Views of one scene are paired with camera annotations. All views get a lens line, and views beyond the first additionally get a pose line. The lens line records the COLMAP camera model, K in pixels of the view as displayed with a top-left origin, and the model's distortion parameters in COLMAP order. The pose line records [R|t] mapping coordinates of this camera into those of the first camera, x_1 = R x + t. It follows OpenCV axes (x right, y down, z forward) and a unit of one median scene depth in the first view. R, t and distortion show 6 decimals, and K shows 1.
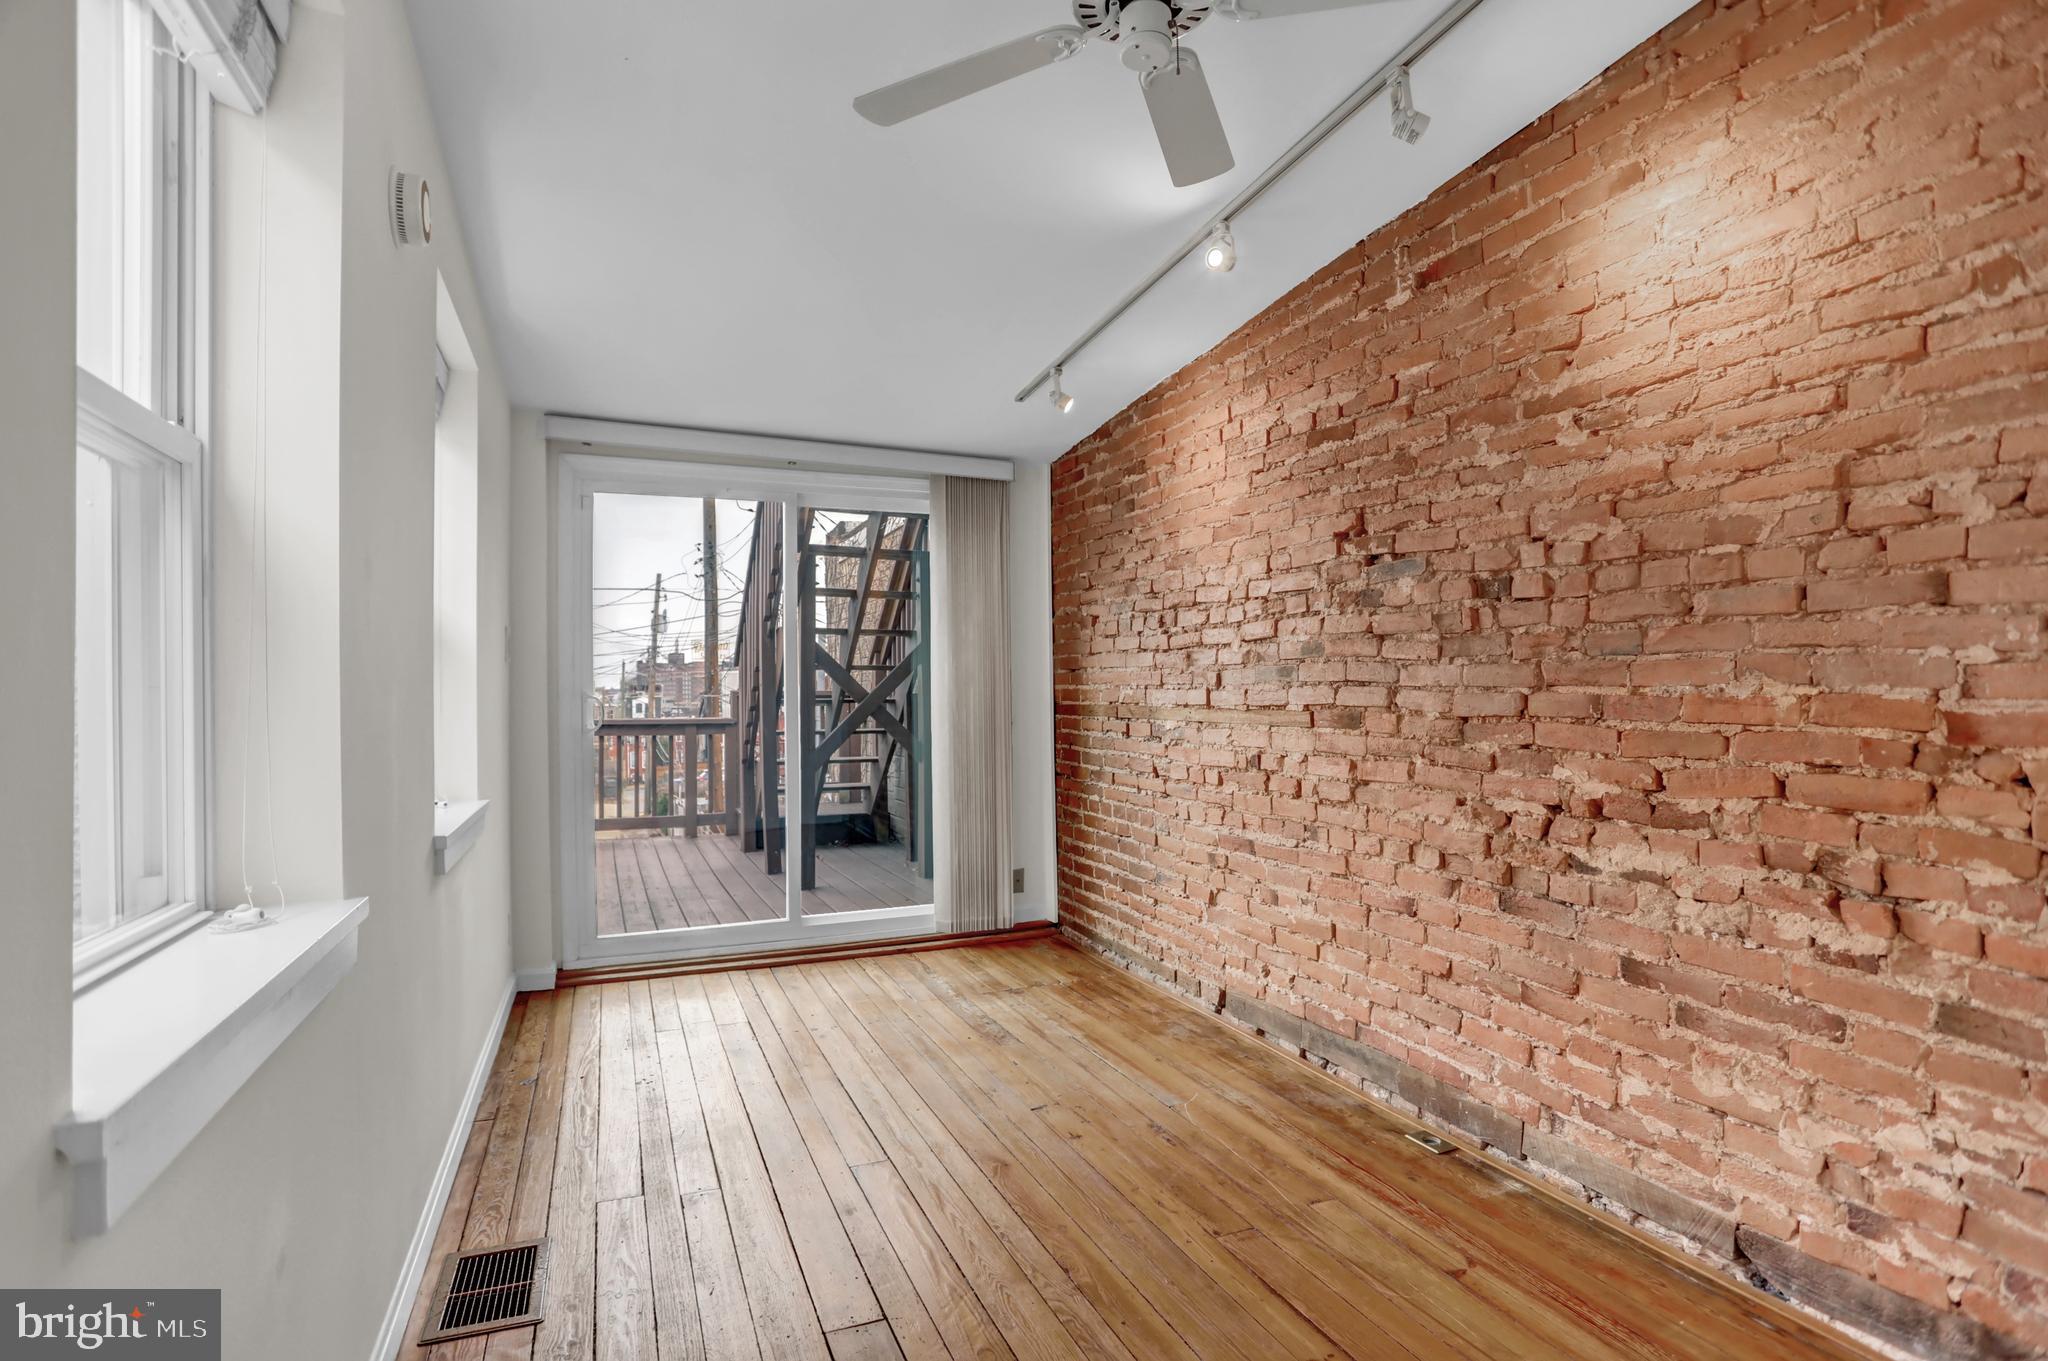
lens RADIAL K [[995.8, 0, 1022.9], [0, 995.8, 687.0], [0, 0, 1]] dist [-0.051258, 0.018998]
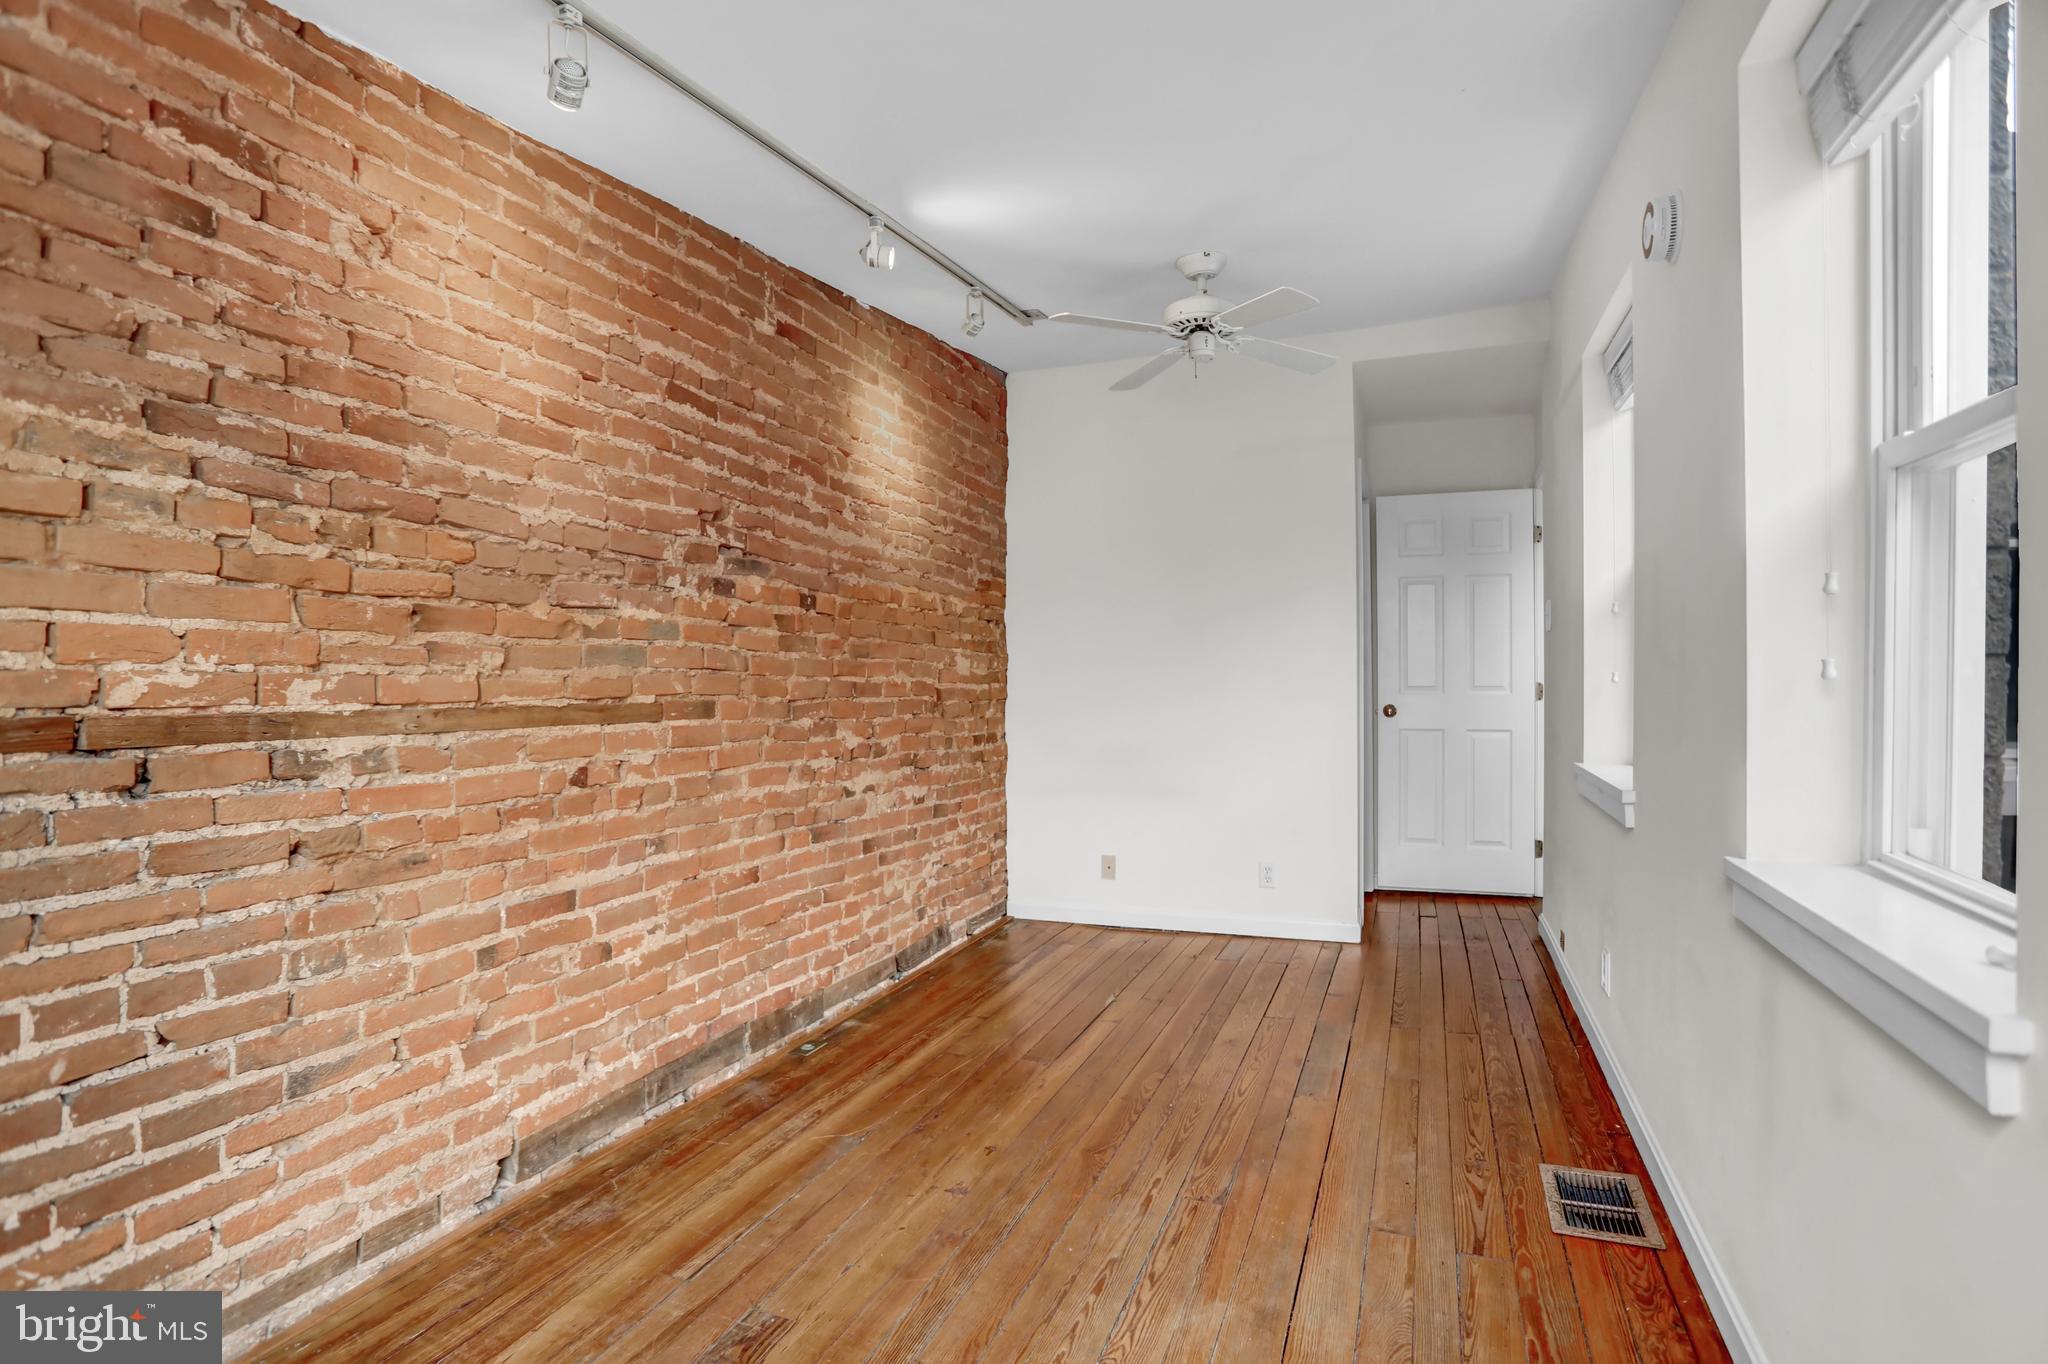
lens RADIAL K [[995.8, 0, 1022.0], [0, 995.8, 680.6], [0, 0, 1]] dist [-0.051258, 0.018998]
pose [[-0.701685, 0.008734, 0.712434, -0.648670], [0.005118, 0.999961, -0.007218, 0.016137], [-0.712469, -0.001419, -0.701702, 1.663238]]
